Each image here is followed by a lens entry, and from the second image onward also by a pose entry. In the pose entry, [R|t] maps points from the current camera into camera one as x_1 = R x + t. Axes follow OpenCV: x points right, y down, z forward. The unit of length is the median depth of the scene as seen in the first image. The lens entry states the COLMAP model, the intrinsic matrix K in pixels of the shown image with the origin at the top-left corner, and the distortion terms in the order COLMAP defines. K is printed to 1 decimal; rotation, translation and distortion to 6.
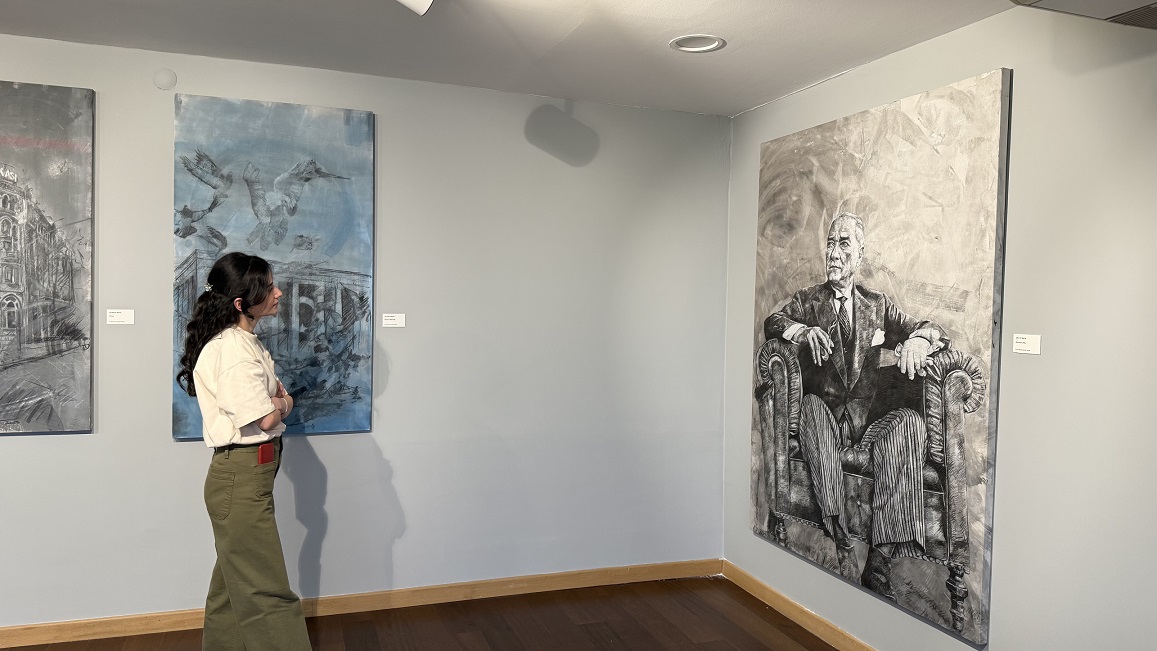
lens RADIAL K [[837.9, 0, 588.7], [0, 837.9, 316.2], [0, 0, 1]] dist [0.031428, -0.045718]
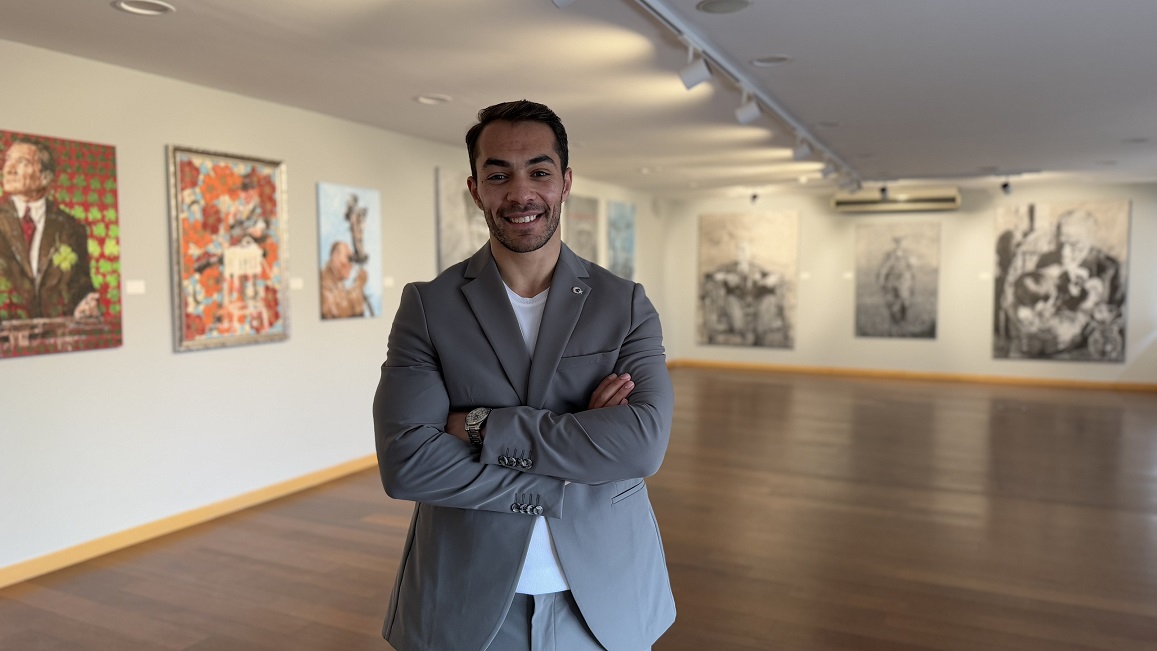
lens RADIAL K [[837.9, 0, 589.0], [0, 837.9, 328.9], [0, 0, 1]] dist [0.031428, -0.045718]
pose [[0.689436, -0.072547, 0.720705, -2.735473], [0.028169, 0.996904, 0.073404, -0.035442], [-0.723799, -0.030306, 0.689345, -0.958698]]
